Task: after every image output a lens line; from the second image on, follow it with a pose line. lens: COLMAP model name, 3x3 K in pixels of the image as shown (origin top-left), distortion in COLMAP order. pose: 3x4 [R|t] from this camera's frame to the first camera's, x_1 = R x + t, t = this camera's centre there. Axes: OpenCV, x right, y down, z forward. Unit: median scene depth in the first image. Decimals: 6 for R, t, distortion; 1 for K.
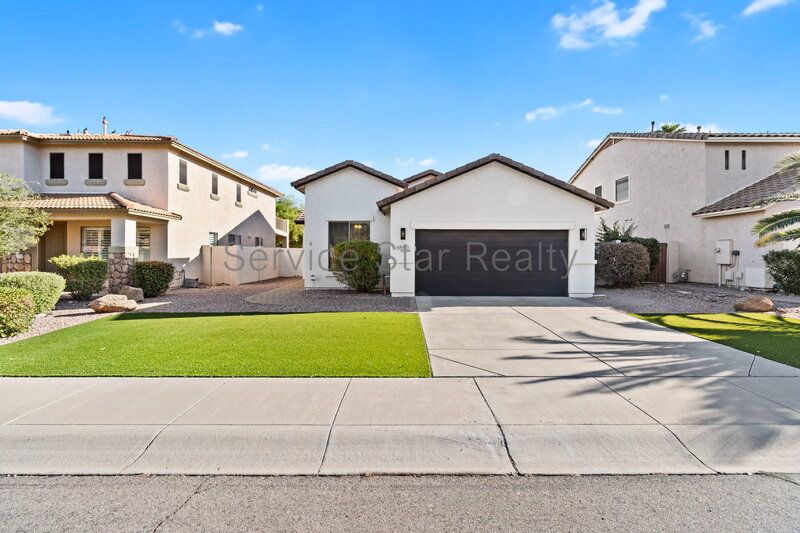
lens RADIAL K [[372.0, 0, 401.4], [0, 372.0, 255.8], [0, 0, 1]] dist [-0.001775, 0.000016]
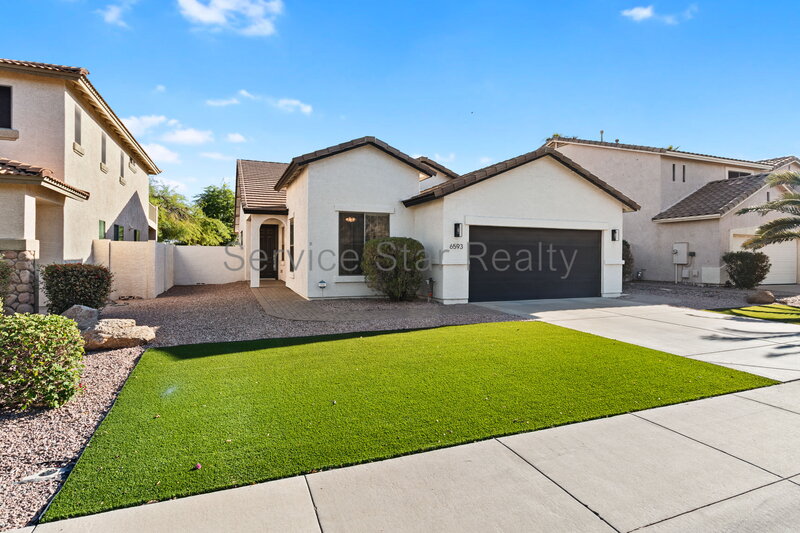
lens RADIAL K [[421.0, 0, 405.8], [0, 421.0, 256.2], [0, 0, 1]] dist [-0.000974, 0.000342]
pose [[0.924221, 0.001908, 0.381852, -0.410665], [-0.001163, 0.999997, -0.002181, 0.002495], [-0.381855, 0.001572, 0.924221, 0.132958]]
